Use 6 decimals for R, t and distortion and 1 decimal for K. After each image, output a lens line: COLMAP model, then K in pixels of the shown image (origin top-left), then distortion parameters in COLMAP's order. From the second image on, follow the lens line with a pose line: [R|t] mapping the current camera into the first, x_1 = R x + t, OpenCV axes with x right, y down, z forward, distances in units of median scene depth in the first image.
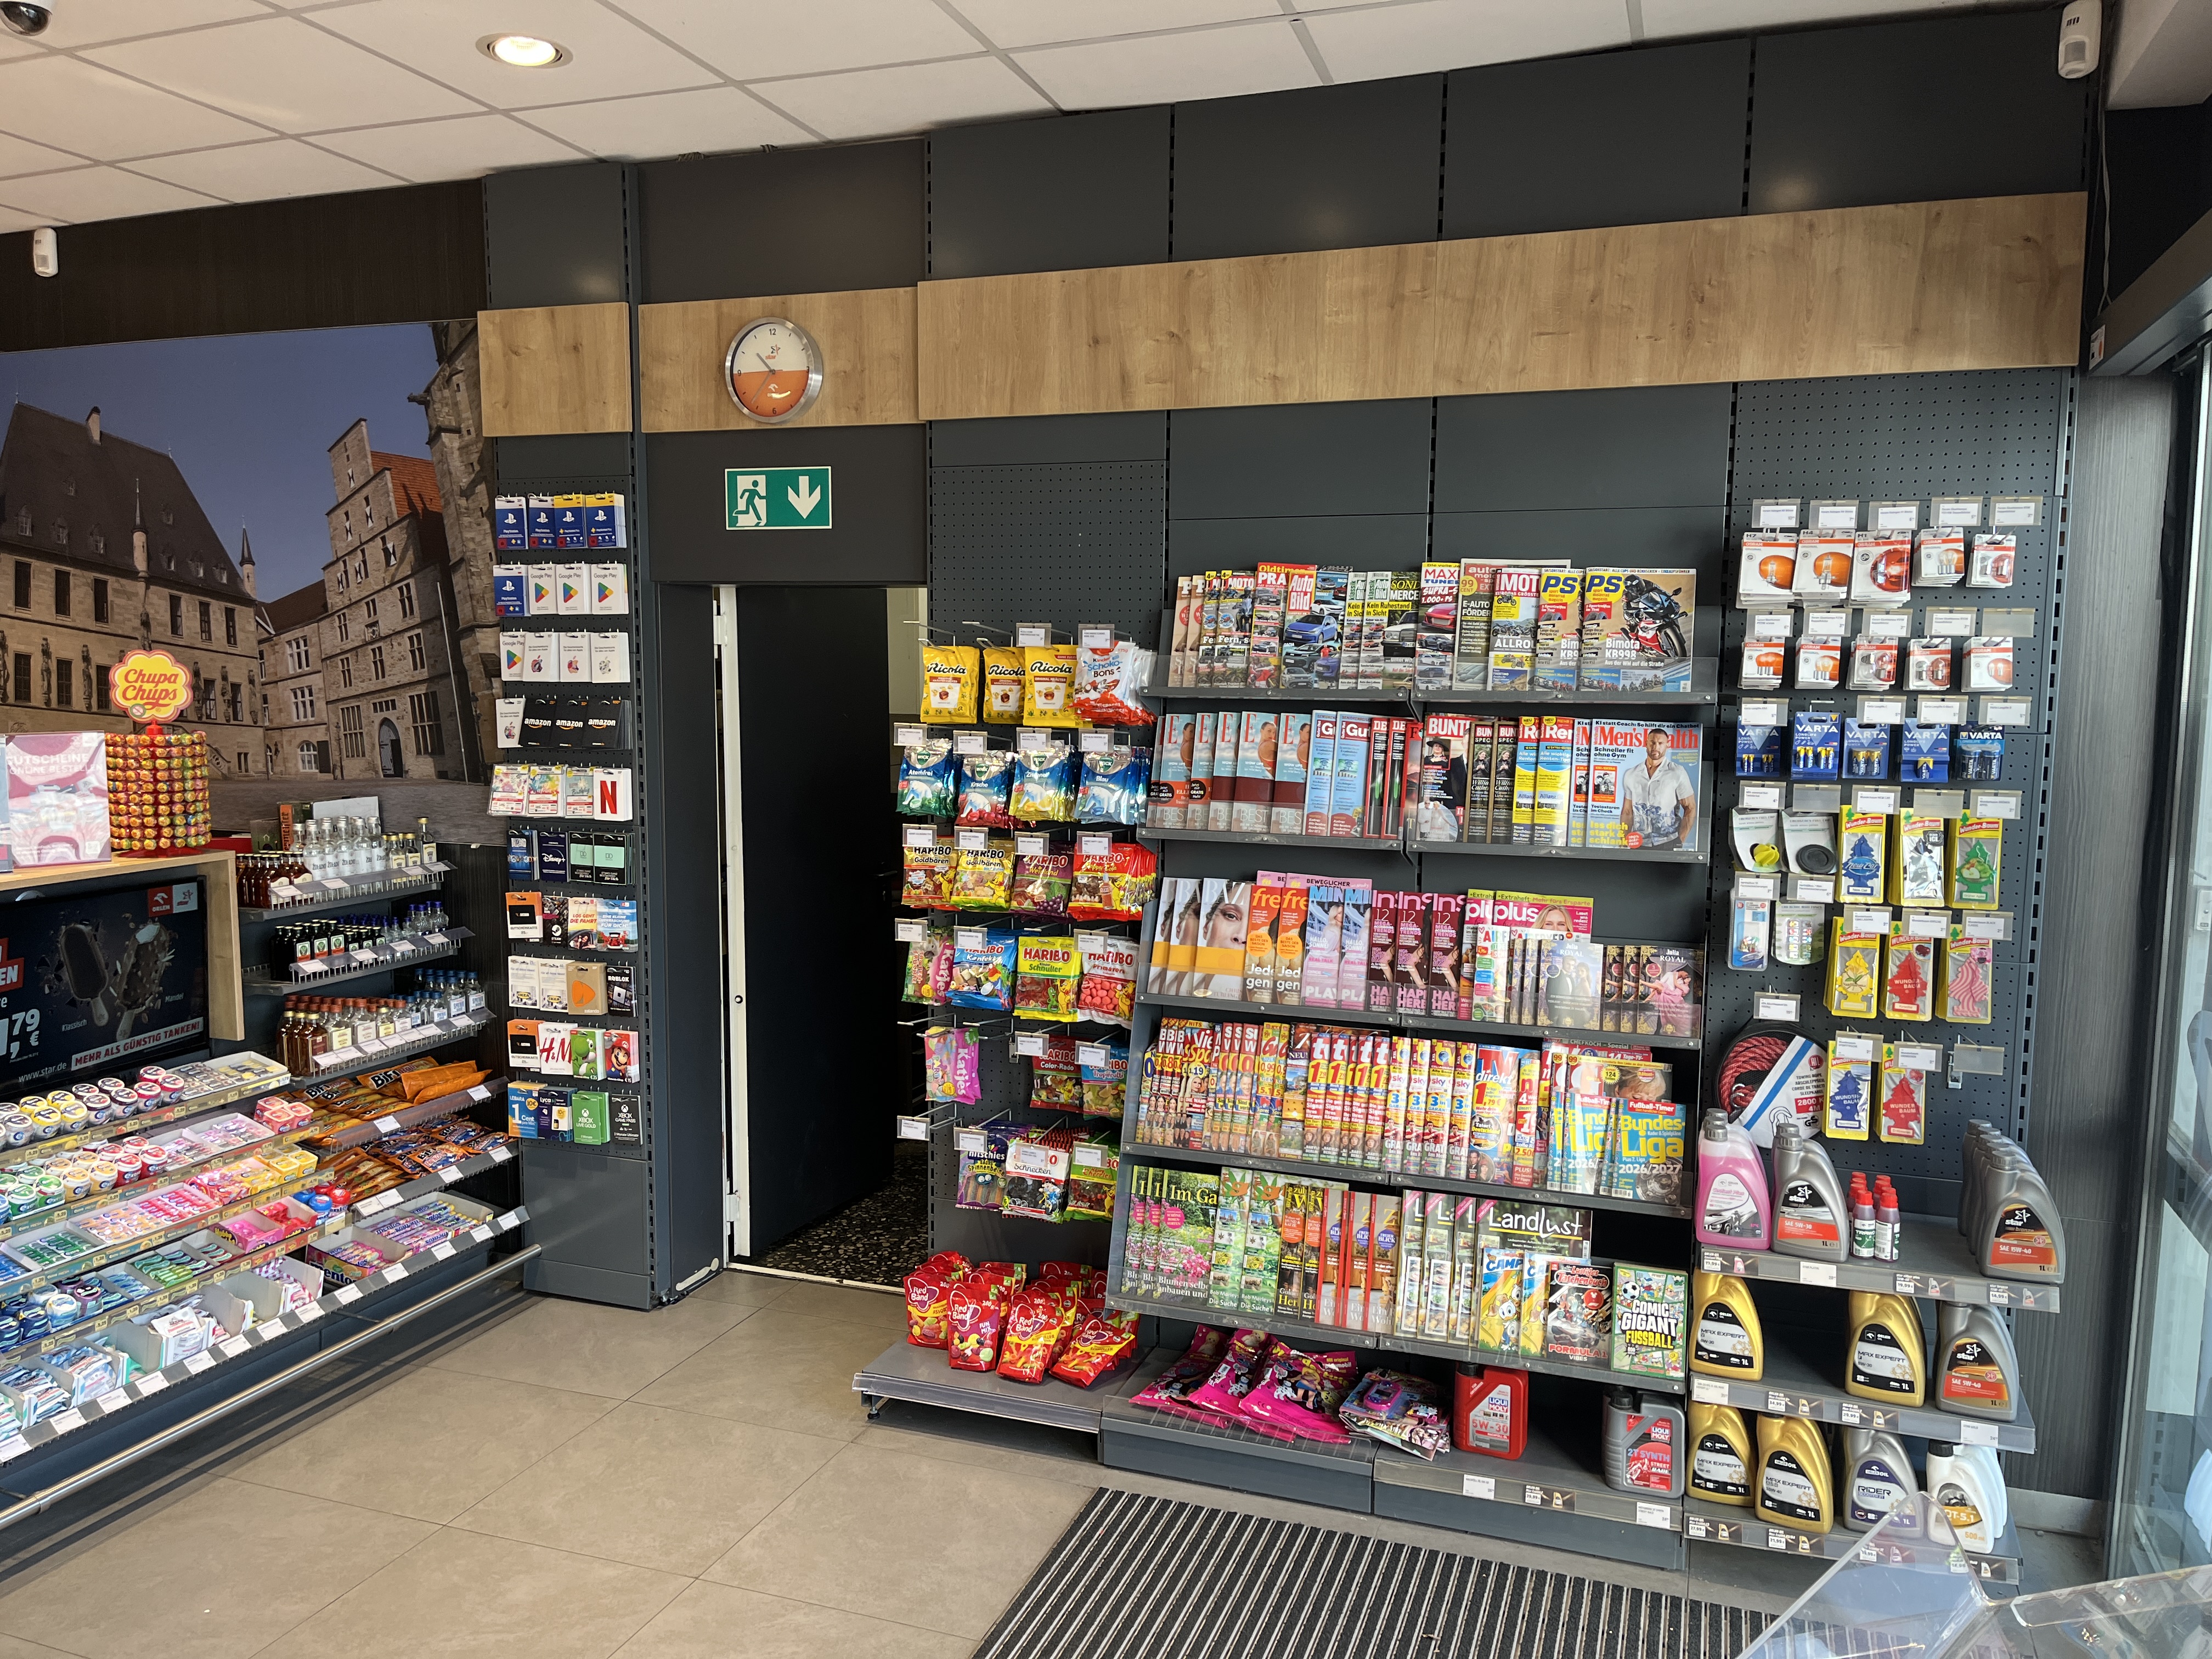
lens RADIAL K [[1636.1, 0, 1117.4], [0, 1636.1, 843.1], [0, 0, 1]] dist [0.071839, -0.097050]
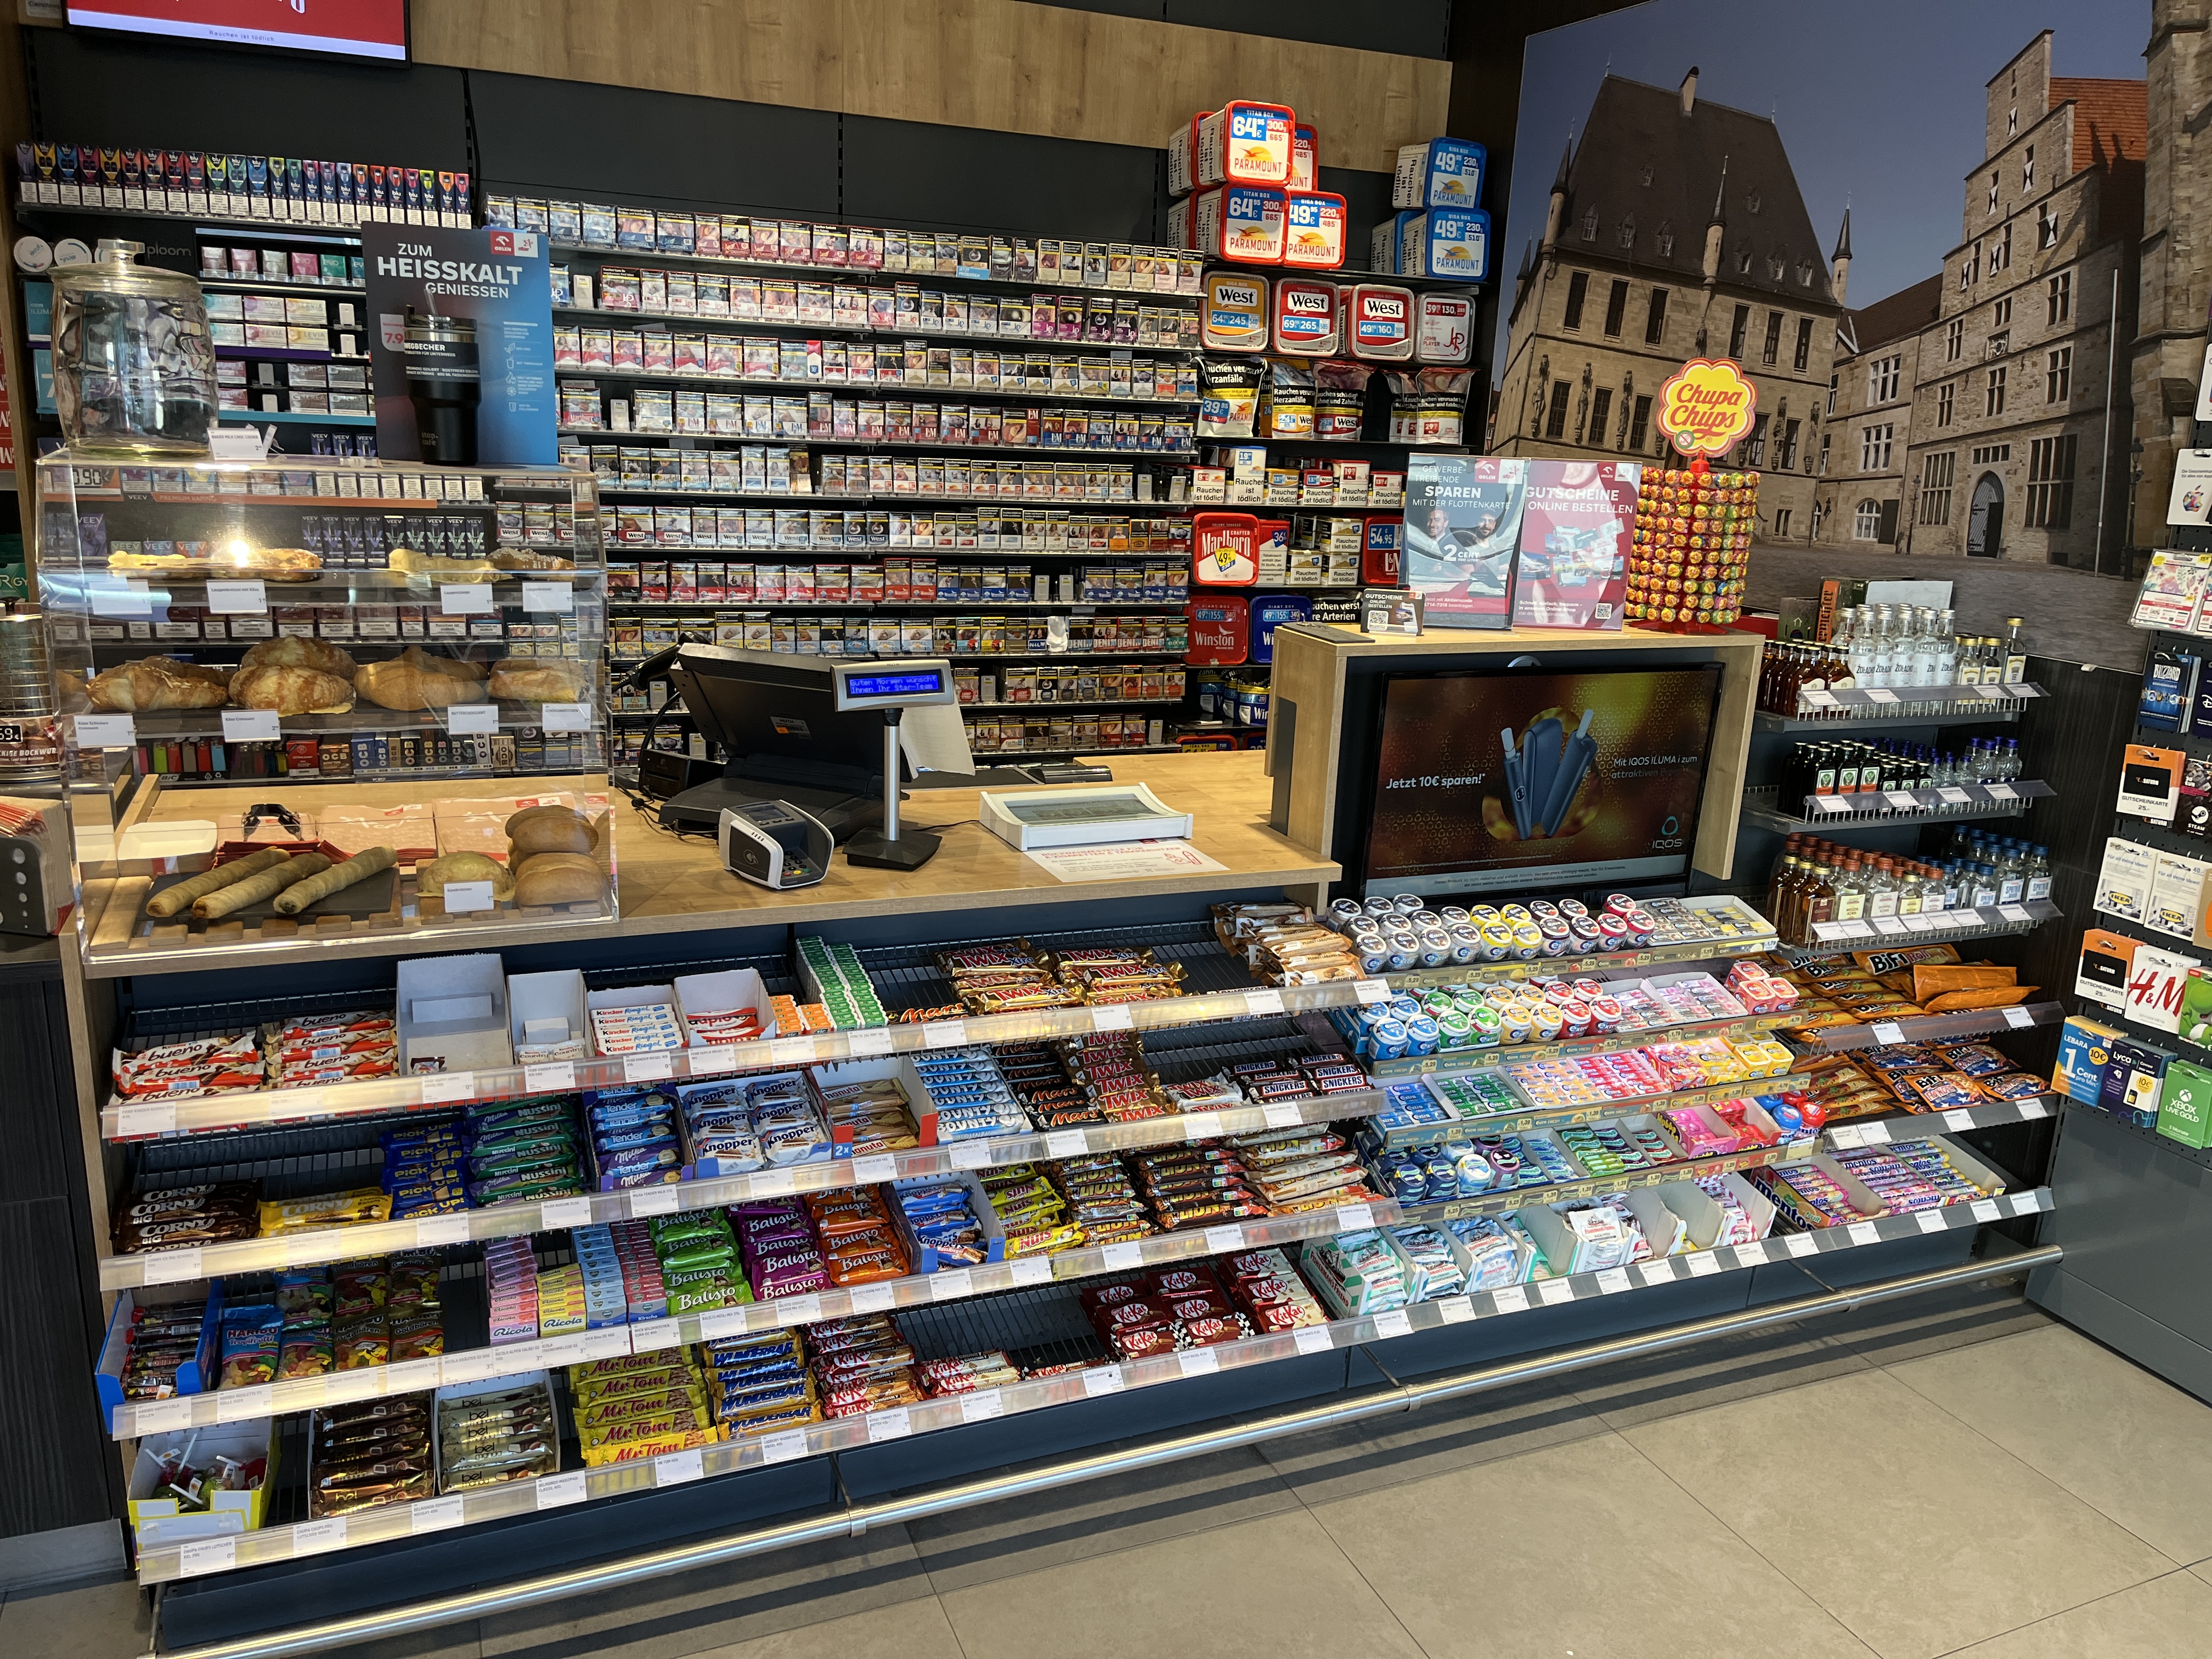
lens RADIAL K [[1636.1, 0, 1117.4], [0, 1636.1, 843.1], [0, 0, 1]] dist [0.071839, -0.097050]
pose [[0.673184, 0.209264, -0.709248, -0.166238], [-0.119975, 0.977323, 0.174485, 0.001202], [0.729678, -0.032368, 0.683025, 0.249116]]
